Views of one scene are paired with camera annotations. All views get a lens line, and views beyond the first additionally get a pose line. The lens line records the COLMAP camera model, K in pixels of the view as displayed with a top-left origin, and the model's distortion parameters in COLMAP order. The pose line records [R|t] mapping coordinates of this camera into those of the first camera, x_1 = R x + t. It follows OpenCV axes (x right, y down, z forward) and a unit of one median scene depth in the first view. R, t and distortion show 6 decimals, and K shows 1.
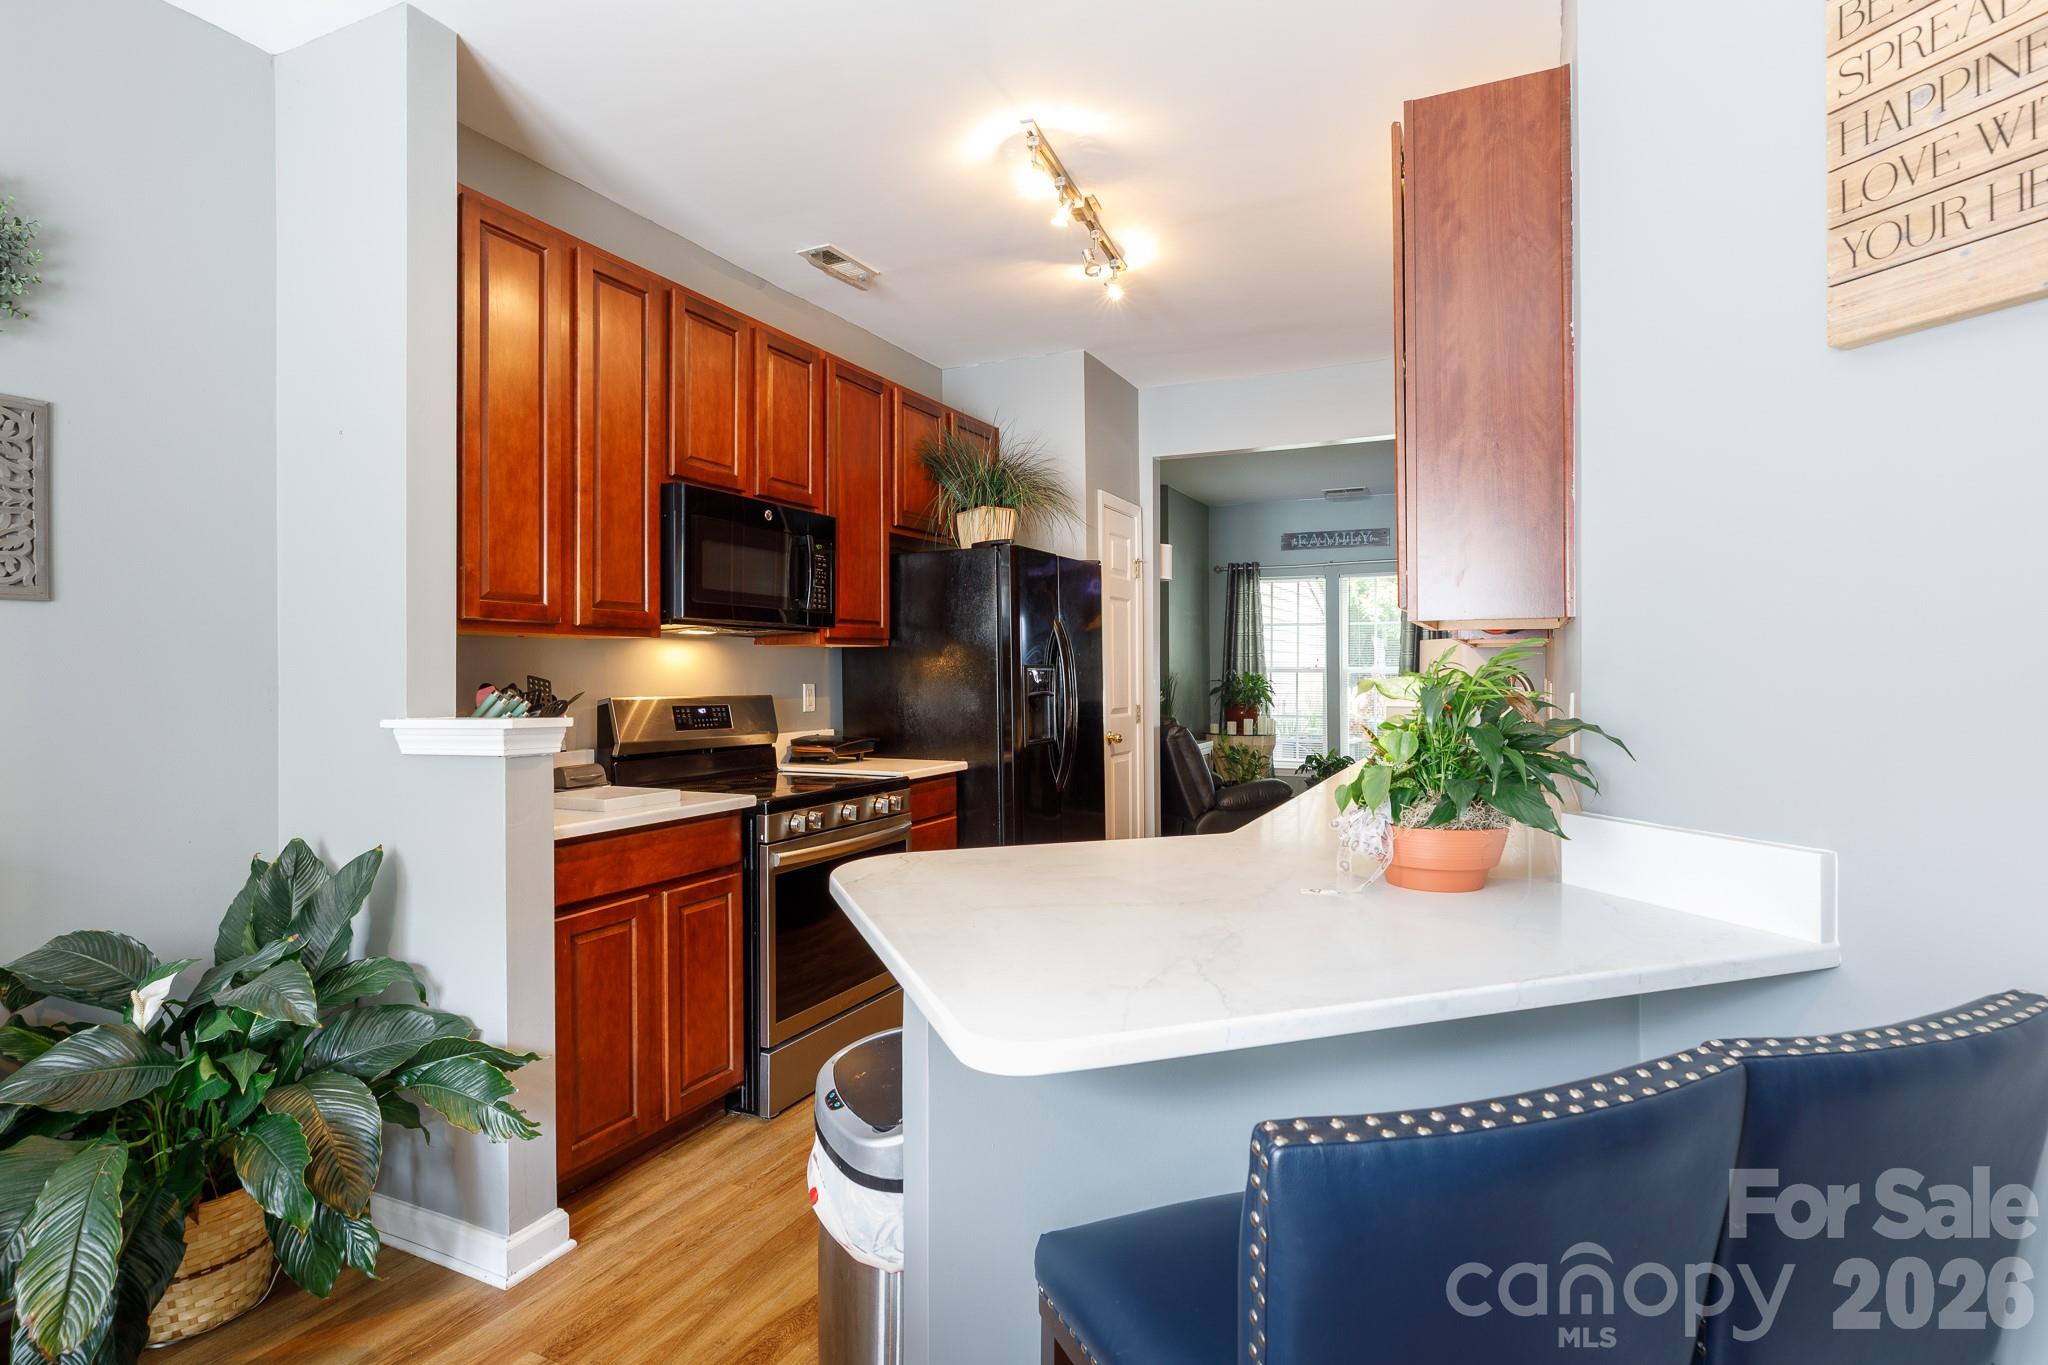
lens RADIAL K [[1048.7, 0, 1021.8], [0, 1048.7, 669.4], [0, 0, 1]] dist [0.000942, 0.000636]
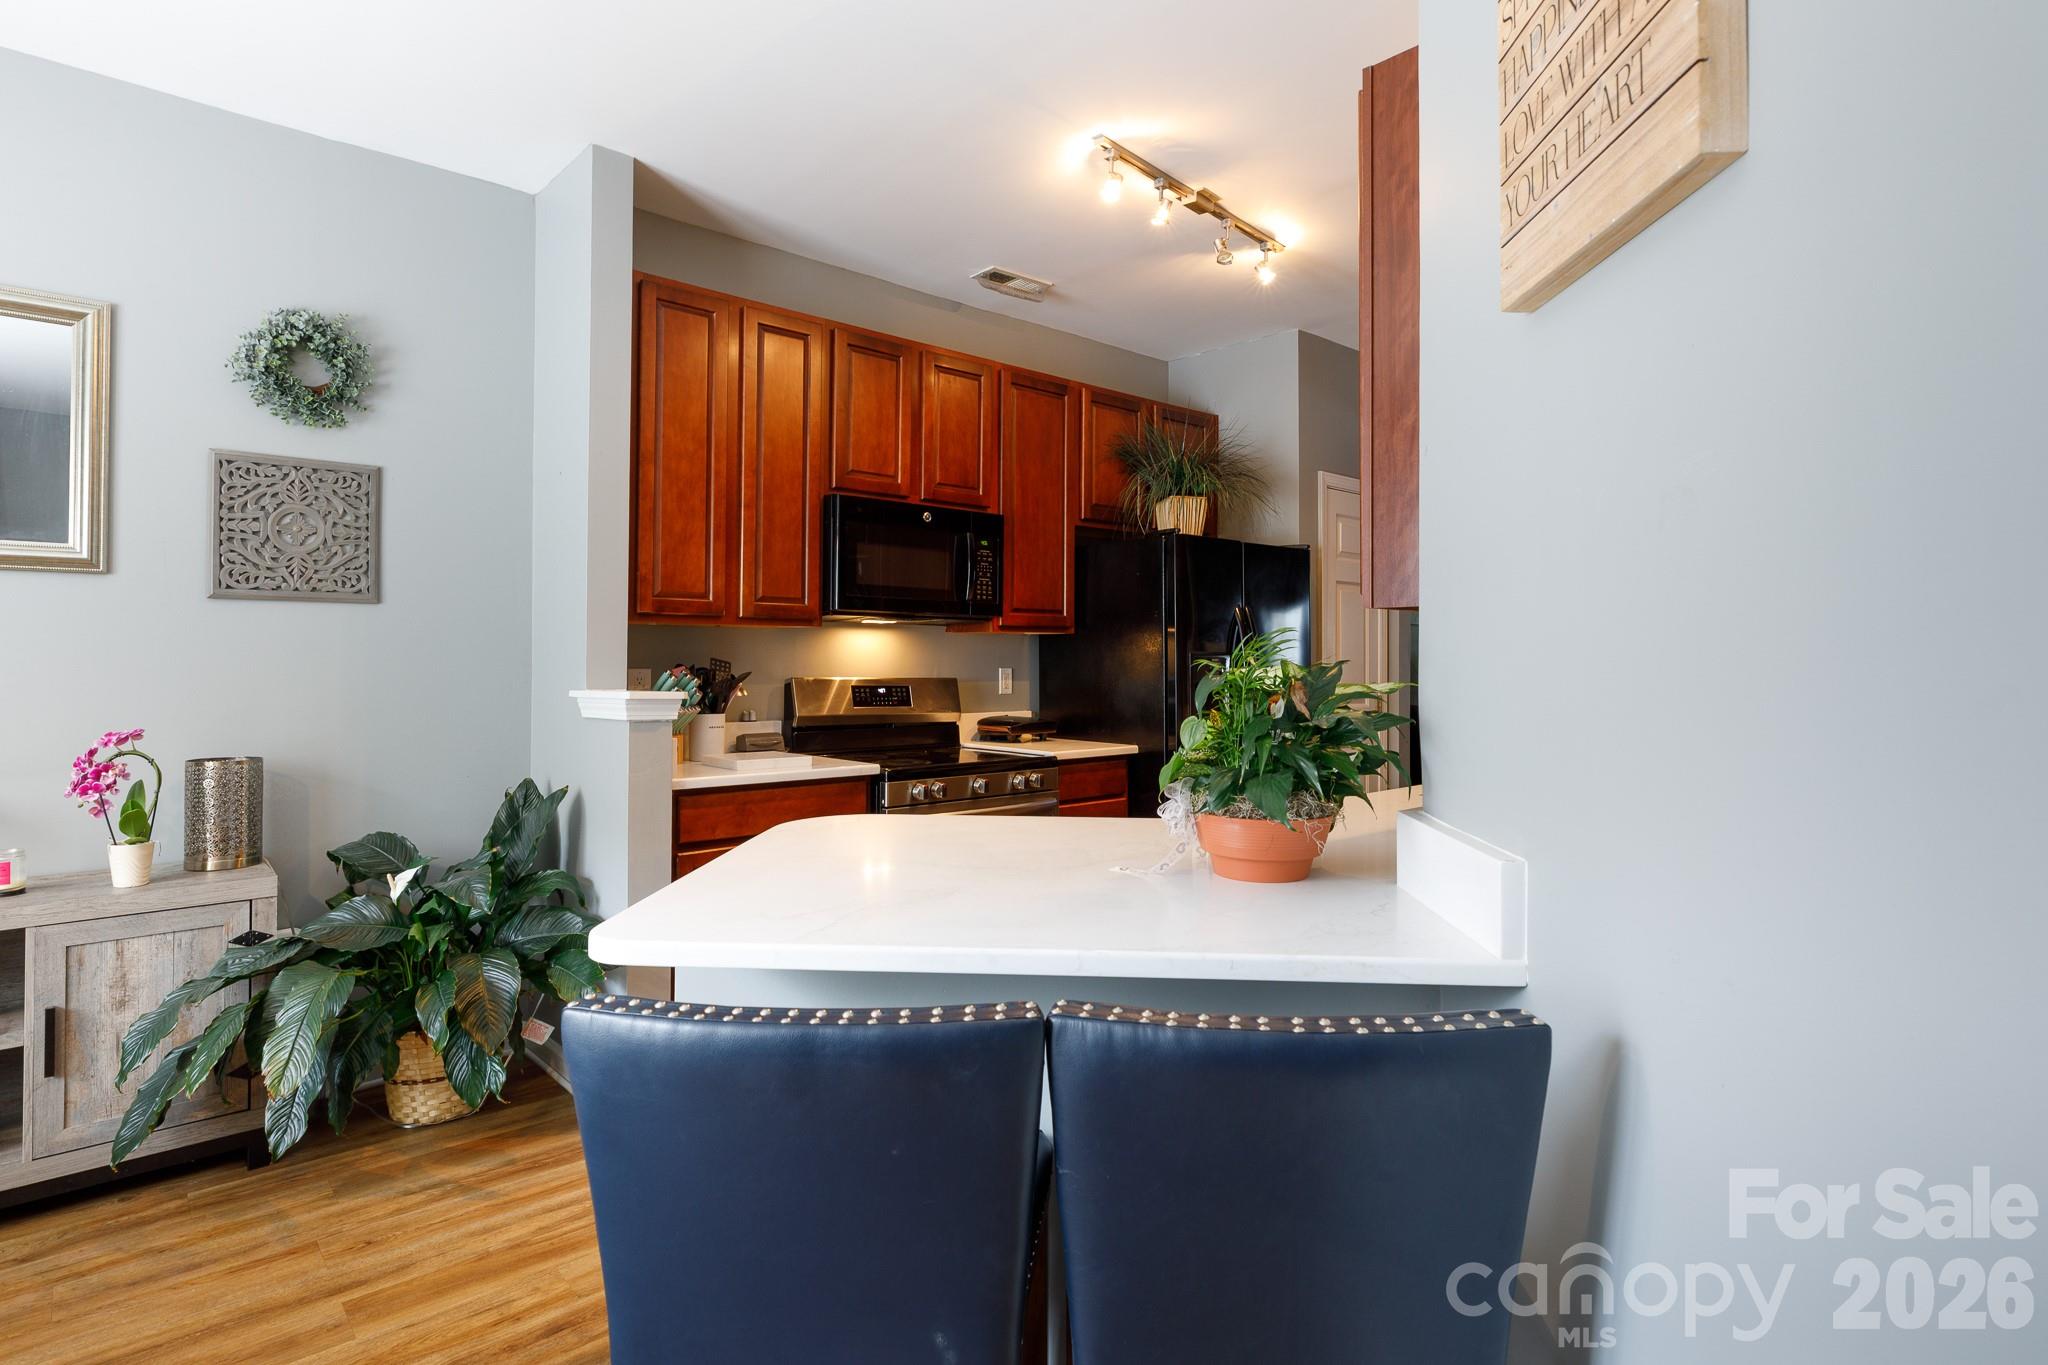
lens RADIAL K [[1063.1, 0, 1018.8], [0, 1063.1, 645.2], [0, 0, 1]] dist [-0.000289, 0.000409]
pose [[0.923344, 0.003738, -0.383956, 0.312779], [-0.007565, 0.999936, -0.008458, -0.001209], [0.383900, 0.010714, 0.923313, -0.011005]]
